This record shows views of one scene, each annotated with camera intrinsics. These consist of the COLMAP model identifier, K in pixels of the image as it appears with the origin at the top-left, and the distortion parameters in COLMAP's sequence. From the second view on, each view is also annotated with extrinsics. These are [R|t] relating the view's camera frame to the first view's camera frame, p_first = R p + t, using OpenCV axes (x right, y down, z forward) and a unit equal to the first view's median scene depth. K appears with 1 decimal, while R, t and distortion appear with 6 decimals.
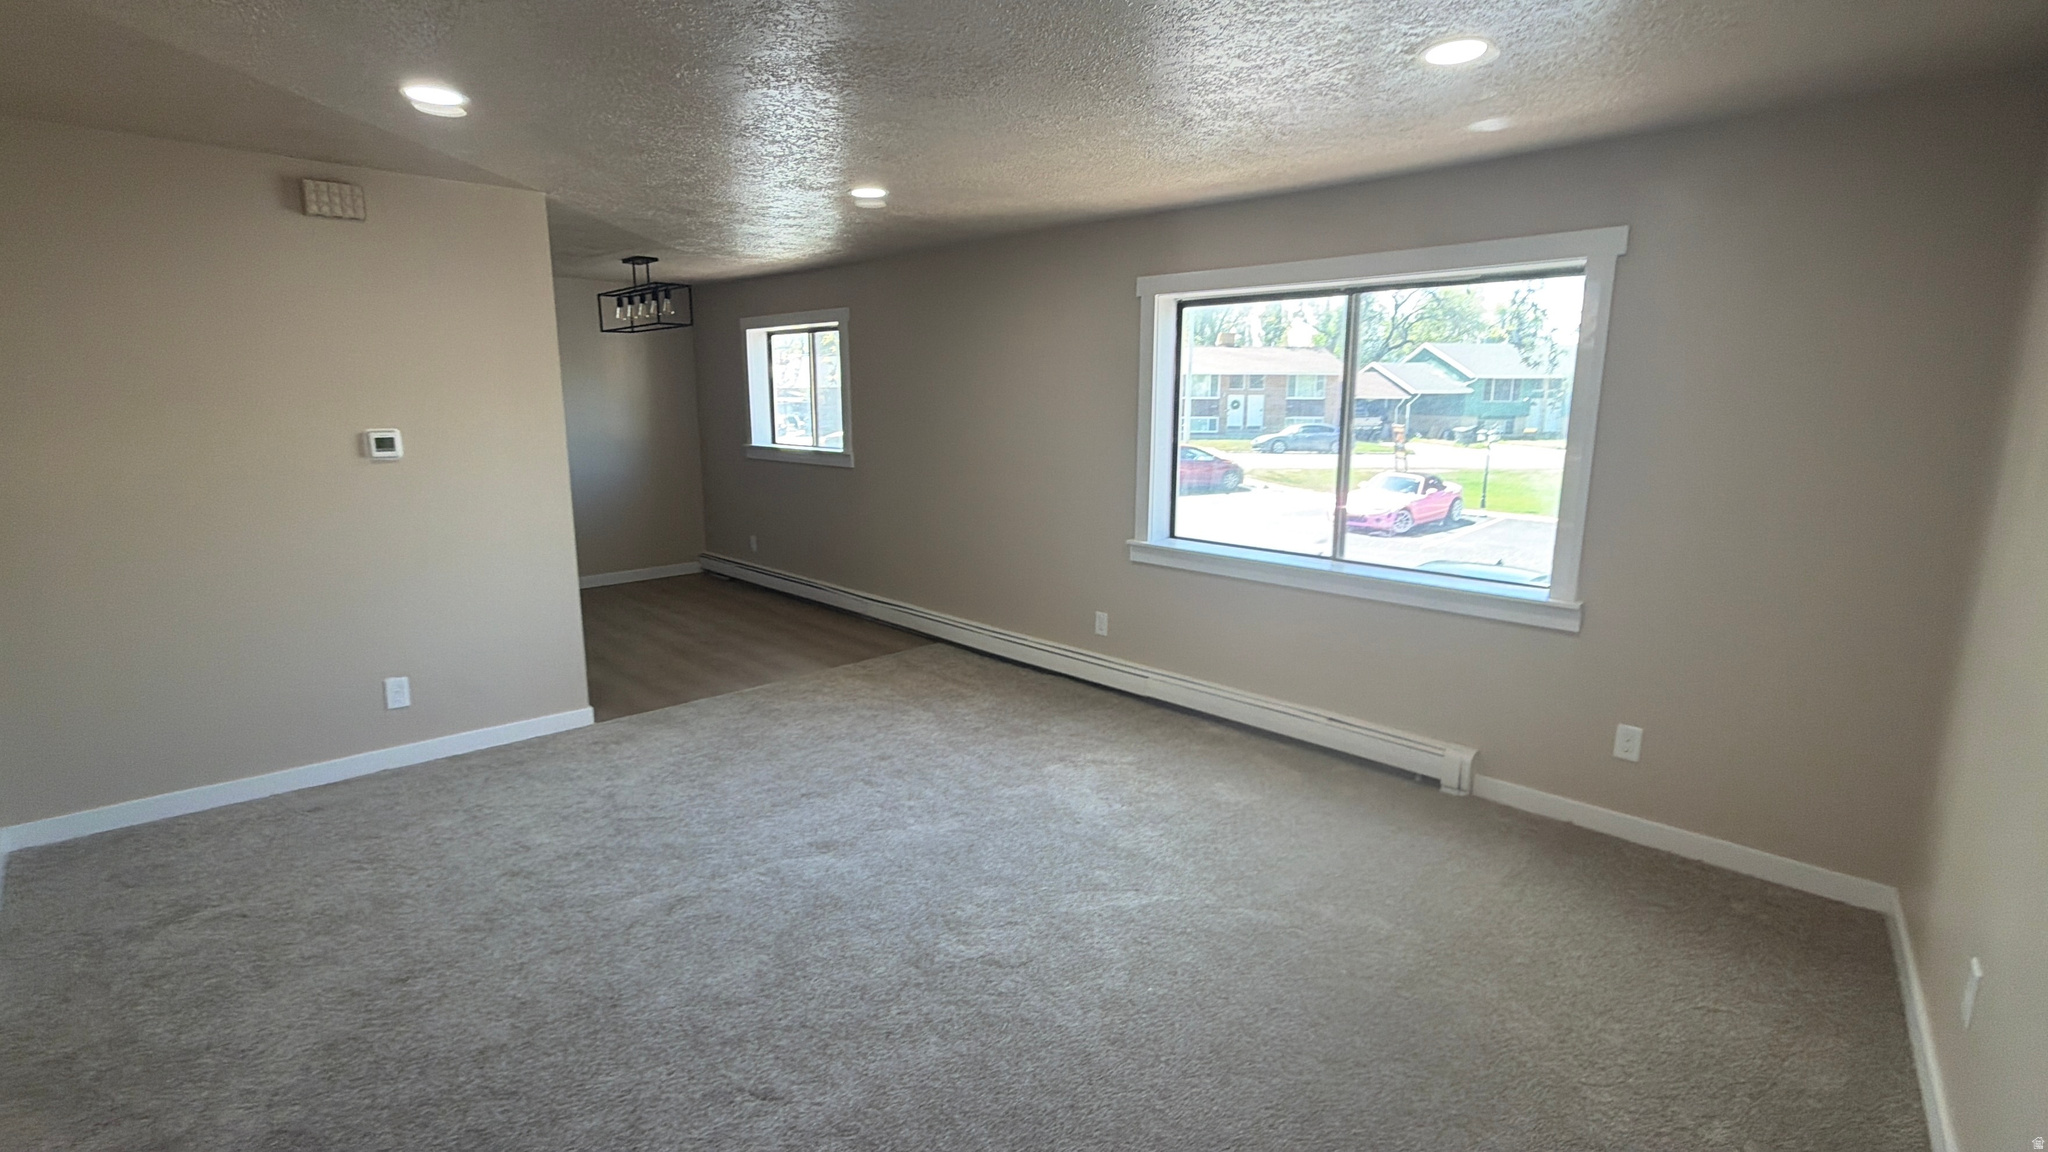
lens RADIAL K [[937.4, 0, 1024.9], [0, 937.4, 578.8], [0, 0, 1]] dist [0.002490, 0.000452]
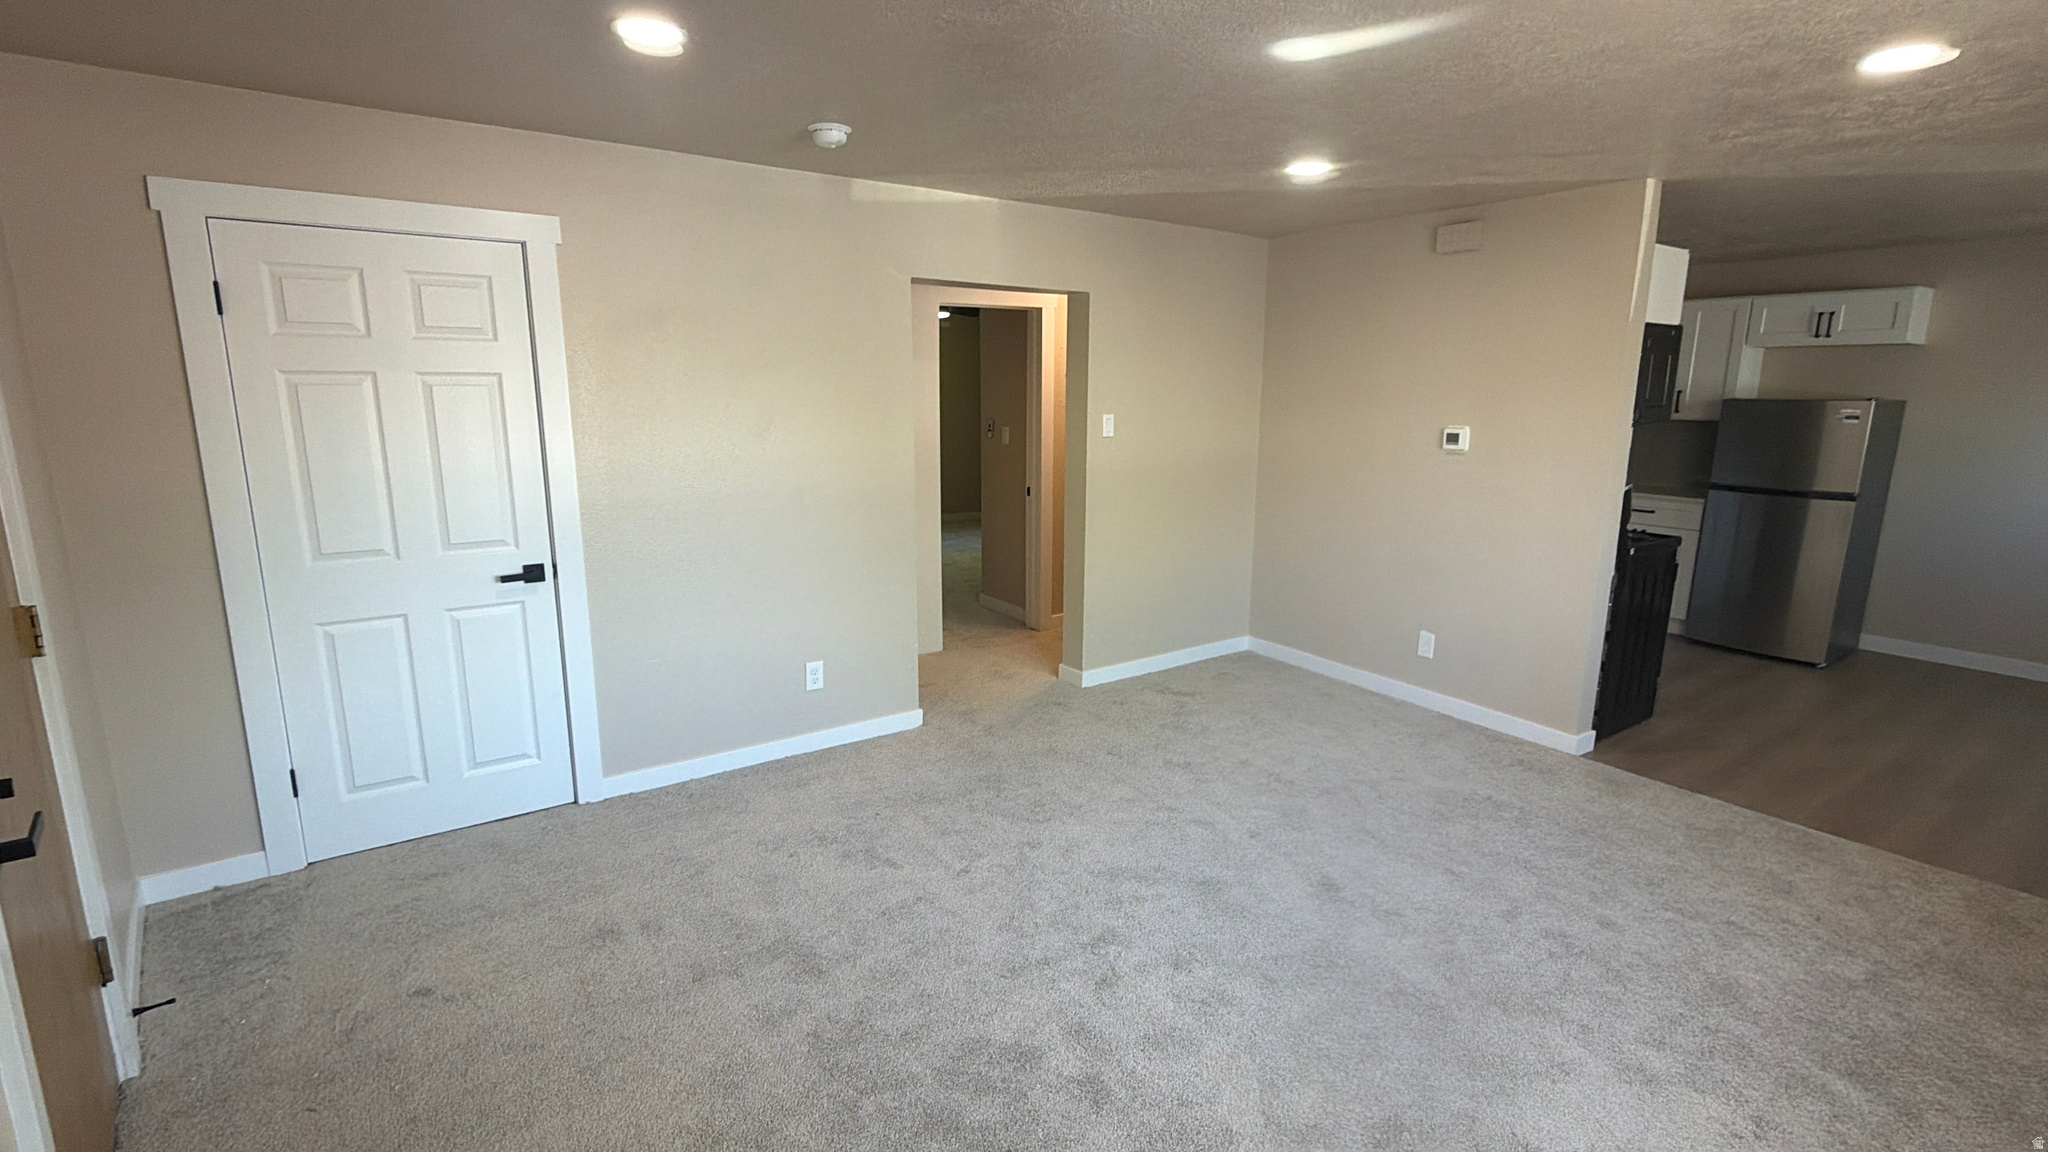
lens RADIAL K [[937.4, 0, 1024.9], [0, 937.4, 578.8], [0, 0, 1]] dist [0.002490, 0.000452]
pose [[-0.170149, 0.193571, -0.966219, 0.584009], [-0.198822, 0.953608, 0.226057, -0.133211], [0.965152, 0.230569, -0.123769, 0.656212]]
